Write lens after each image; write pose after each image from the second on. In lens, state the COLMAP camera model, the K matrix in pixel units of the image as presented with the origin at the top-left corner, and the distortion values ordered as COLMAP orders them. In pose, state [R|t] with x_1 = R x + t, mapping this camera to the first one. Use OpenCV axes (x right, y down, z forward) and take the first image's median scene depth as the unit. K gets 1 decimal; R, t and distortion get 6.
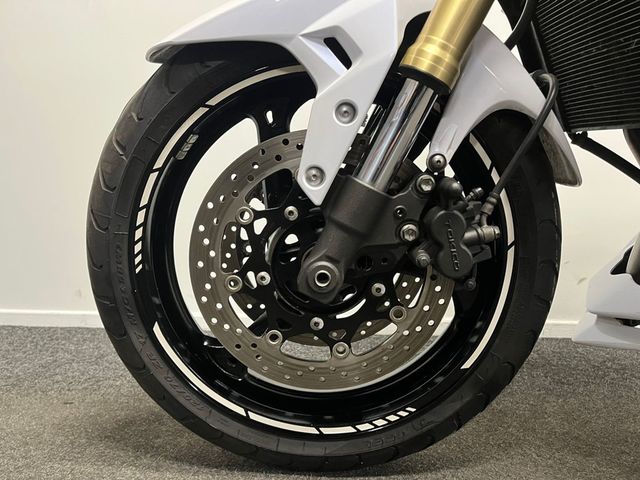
lens RADIAL K [[525.6, 0, 320.0], [0, 525.6, 240.0], [0, 0, 1]] dist [0.042466, -0.000948]
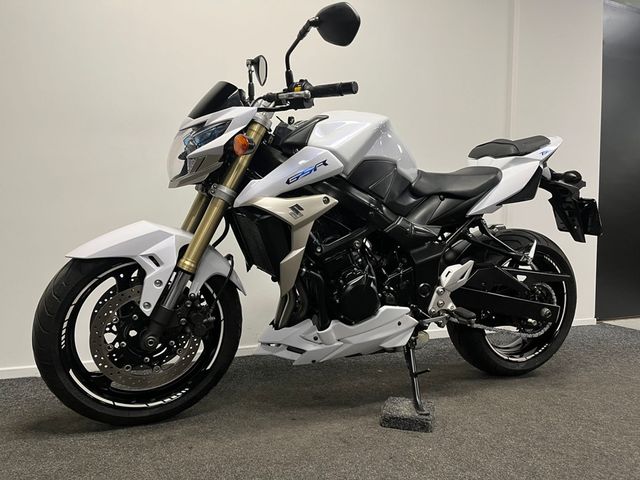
lens RADIAL K [[525.6, 0, 320.0], [0, 525.6, 240.0], [0, 0, 1]] dist [0.042466, -0.000948]
pose [[0.910755, -0.038745, 0.411126, -0.275179], [0.051354, 0.998487, -0.019664, -0.326124], [-0.409742, 0.039022, 0.911366, -1.692004]]
